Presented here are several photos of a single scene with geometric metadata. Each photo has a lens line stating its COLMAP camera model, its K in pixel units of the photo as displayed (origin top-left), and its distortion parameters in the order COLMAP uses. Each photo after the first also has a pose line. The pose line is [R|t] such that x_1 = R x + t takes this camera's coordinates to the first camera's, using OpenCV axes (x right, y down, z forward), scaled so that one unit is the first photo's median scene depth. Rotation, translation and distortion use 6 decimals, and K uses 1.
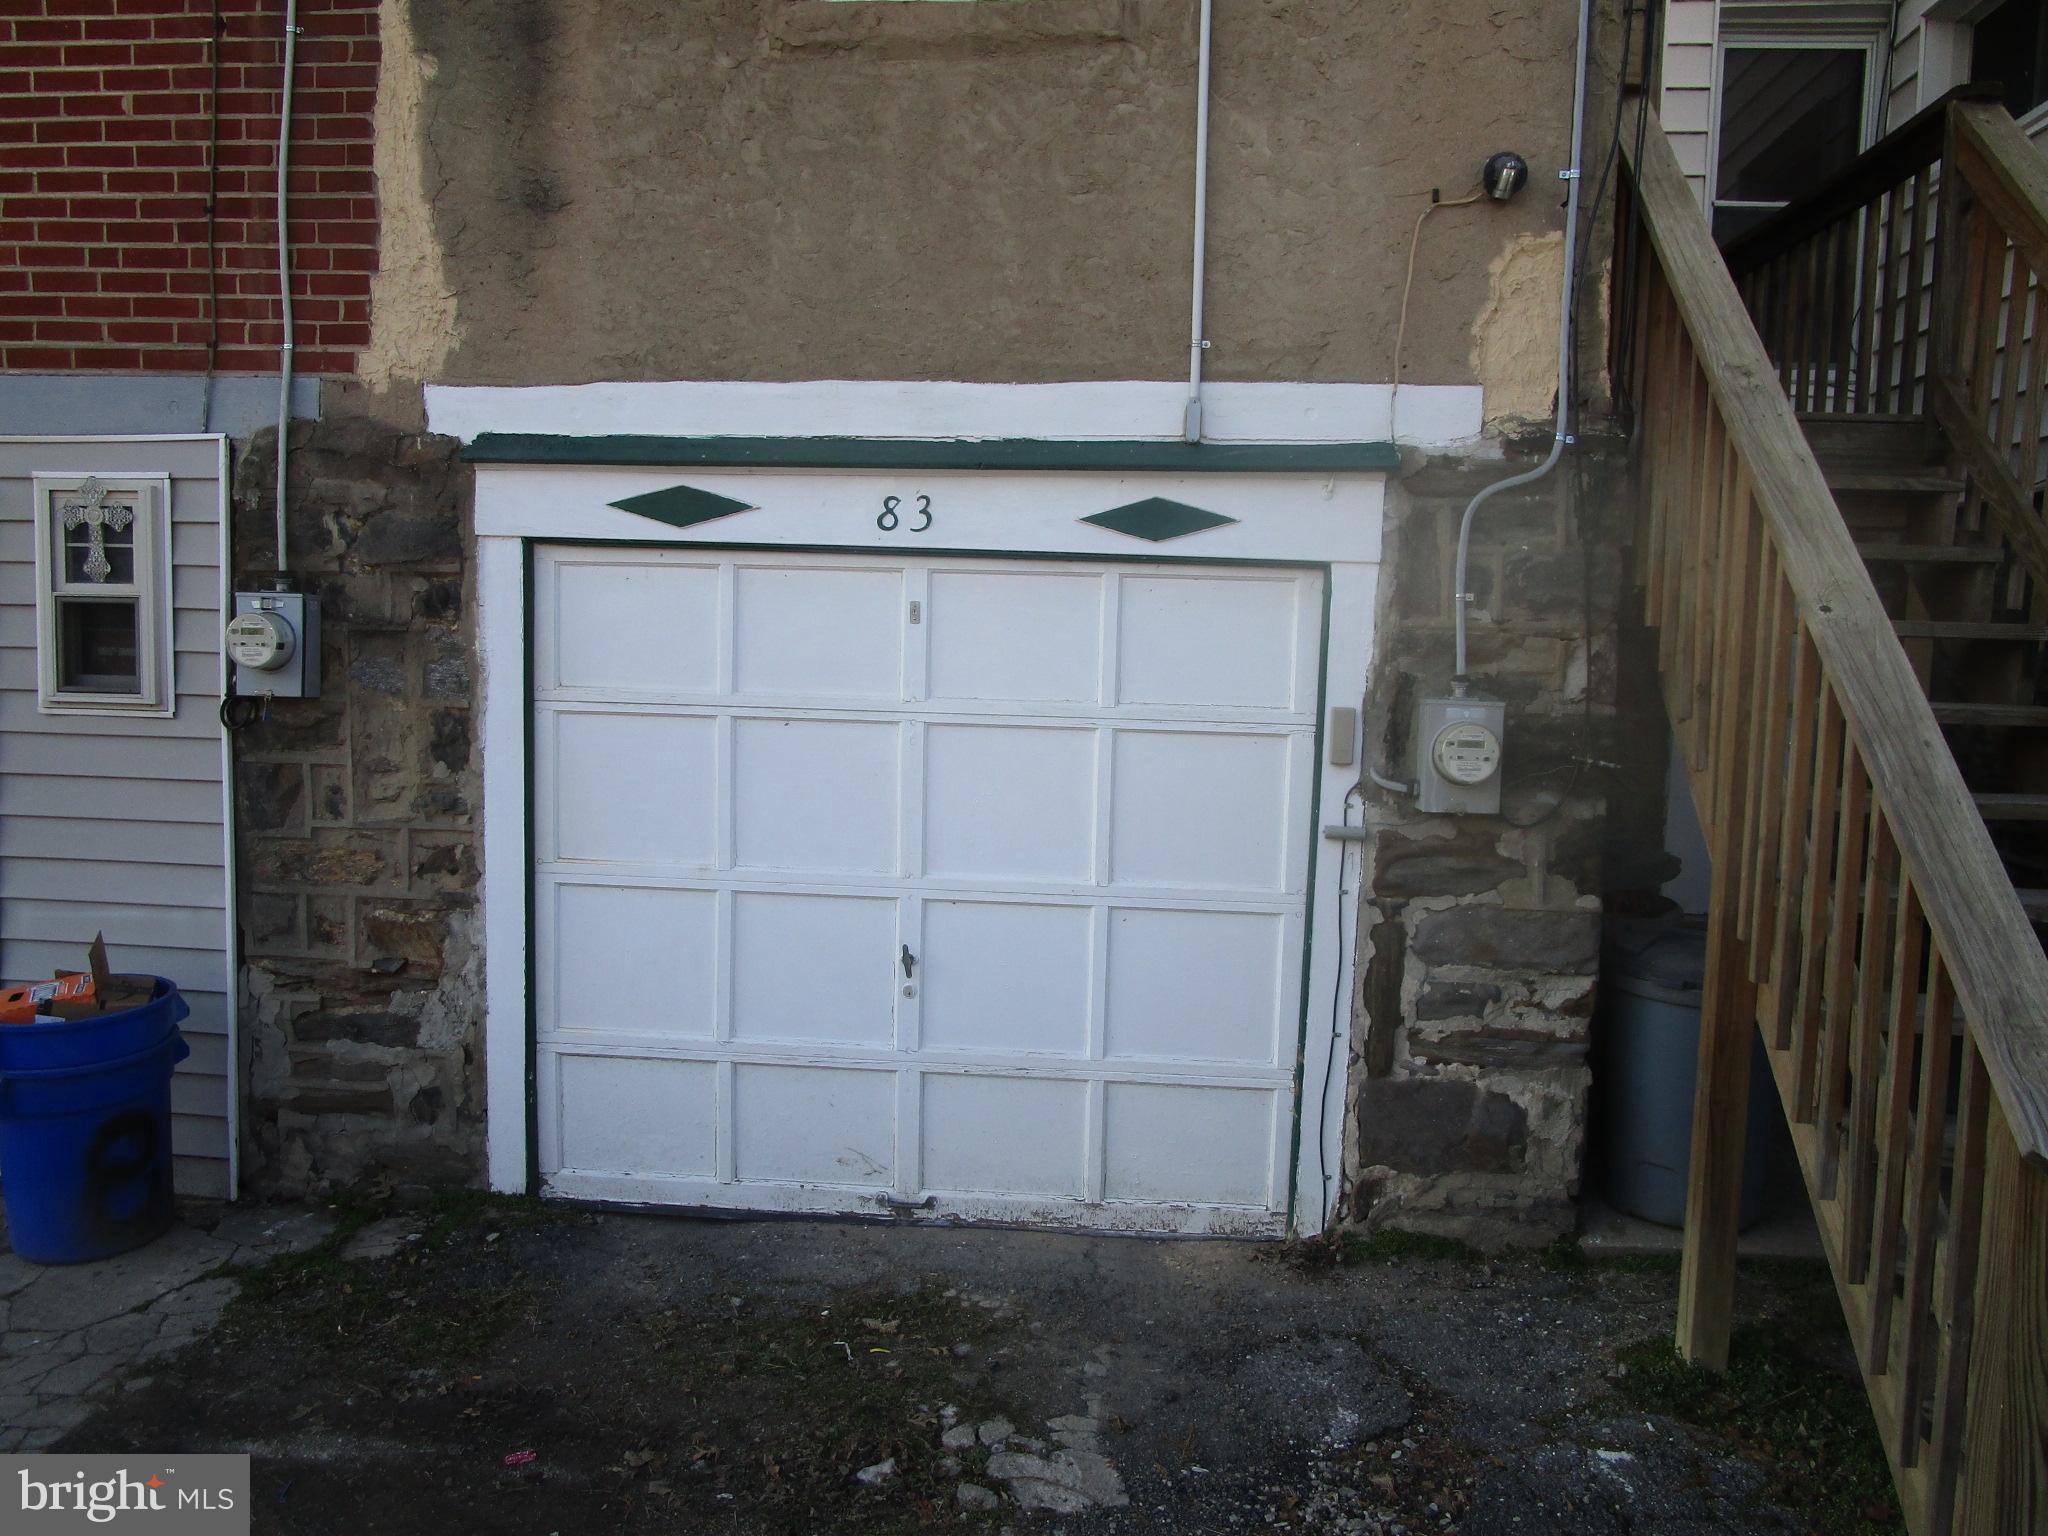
lens RADIAL K [[1461.5, 0, 1028.7], [0, 1461.5, 779.0], [0, 0, 1]] dist [-0.033180, 0.014082]
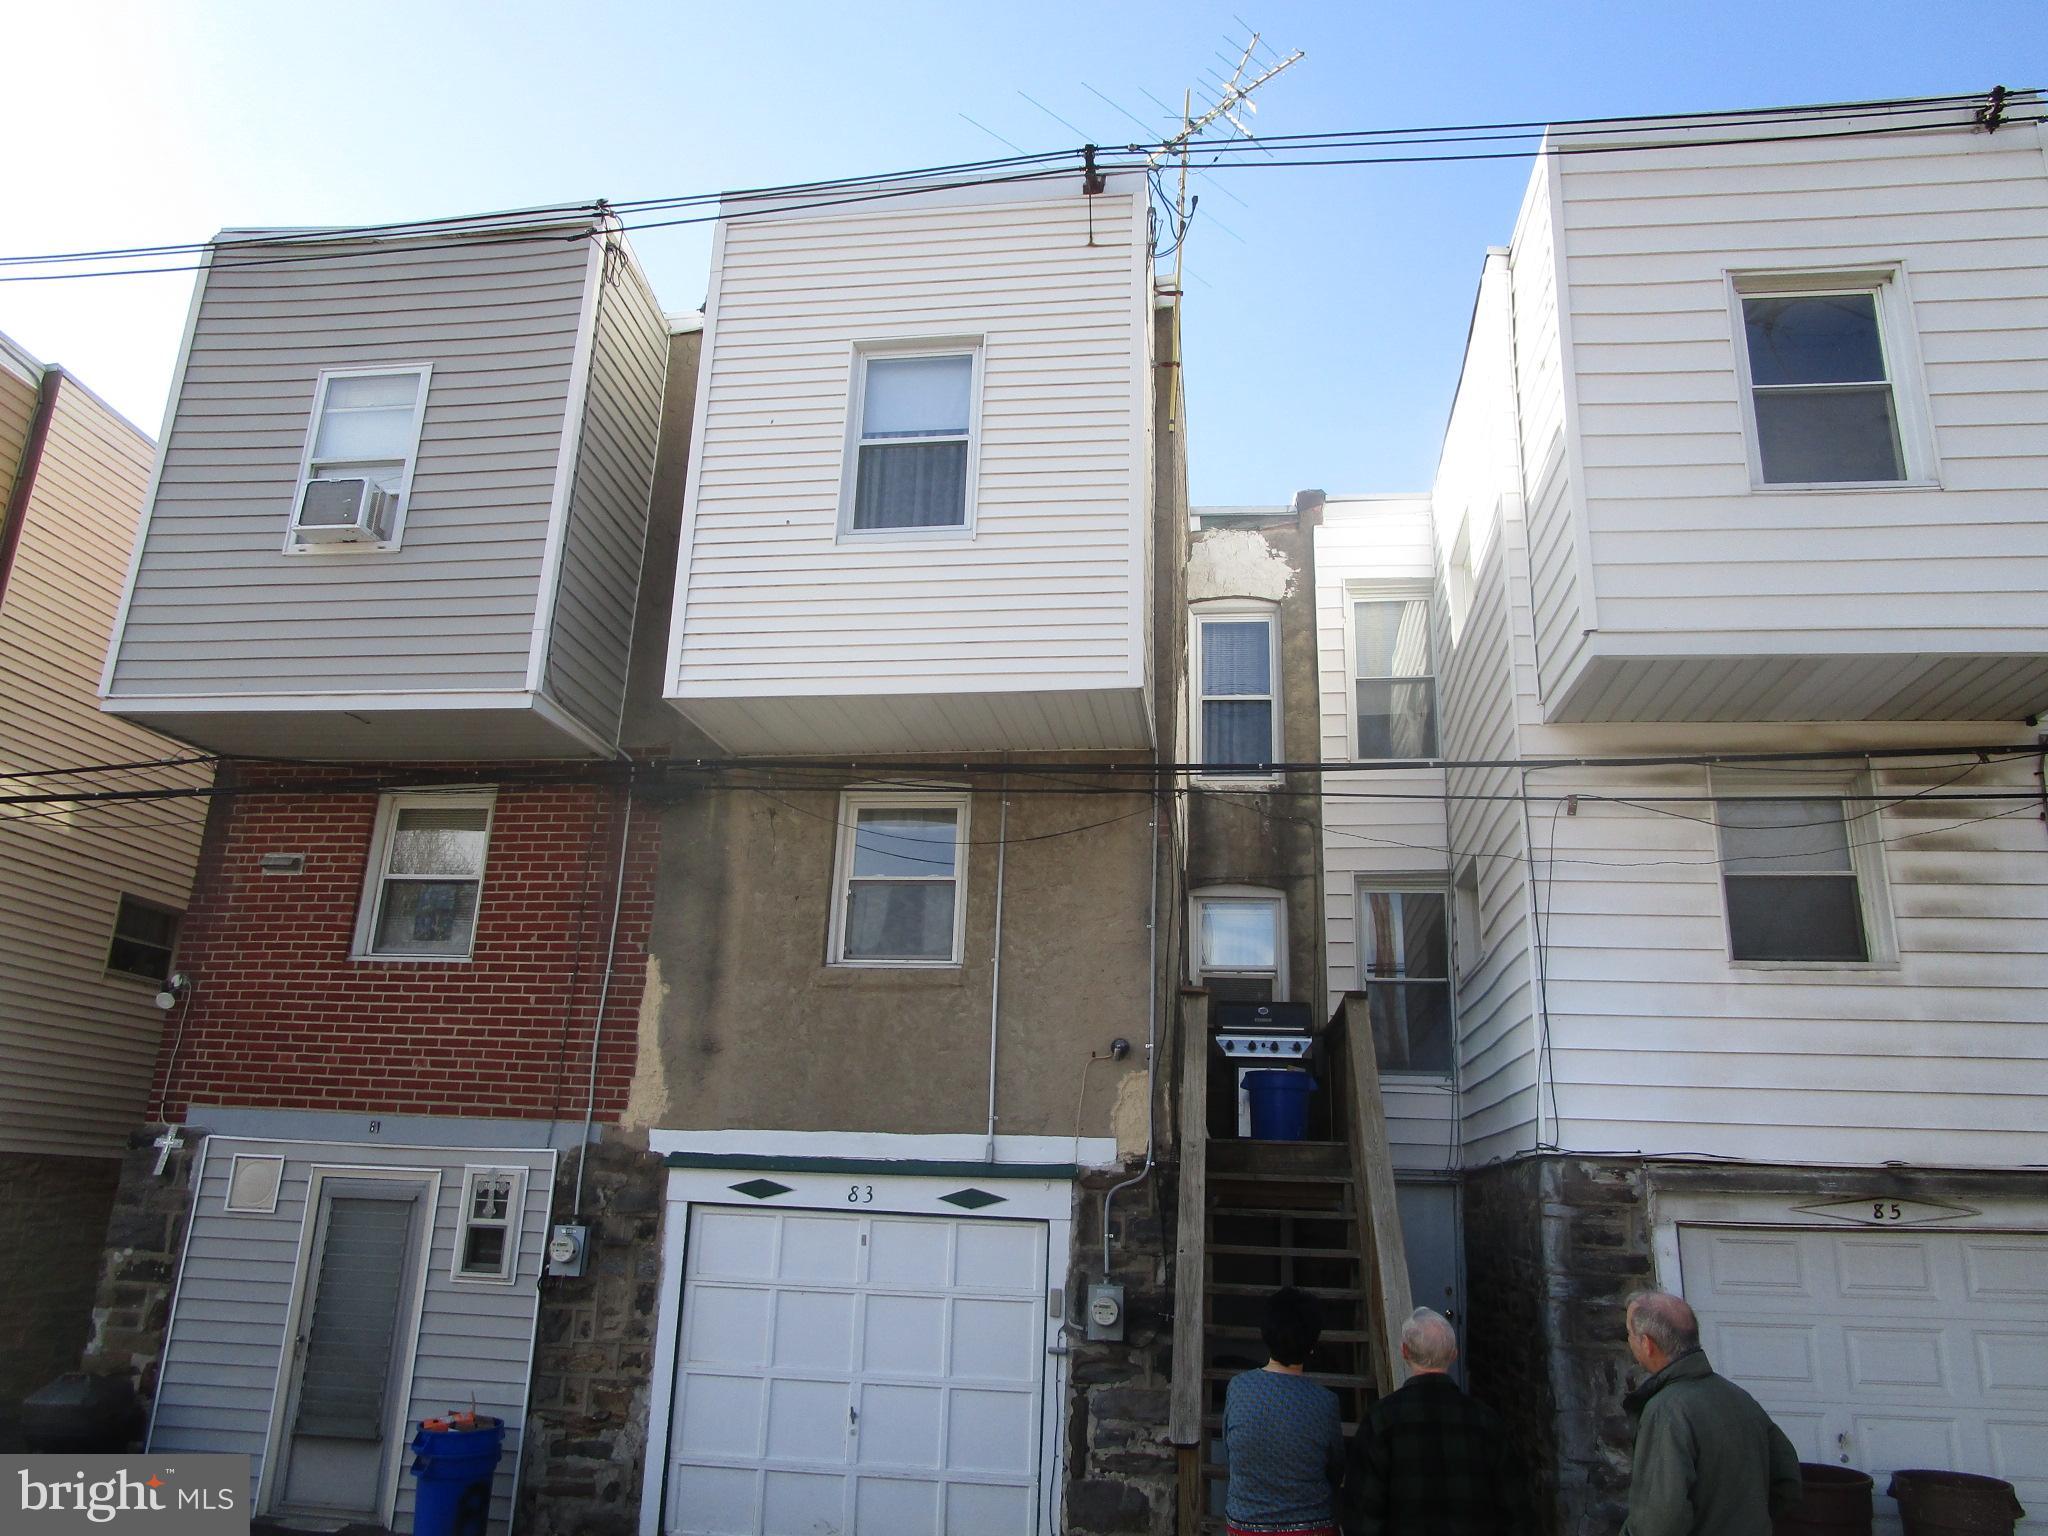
lens RADIAL K [[1461.5, 0, 1020.2], [0, 1461.5, 768.8], [0, 0, 1]] dist [-0.033180, 0.014082]
pose [[0.998200, -0.010558, -0.059031, 0.286770], [-0.012396, 0.926794, -0.375366, 0.045907], [0.058672, 0.375422, 0.924995, -1.238820]]
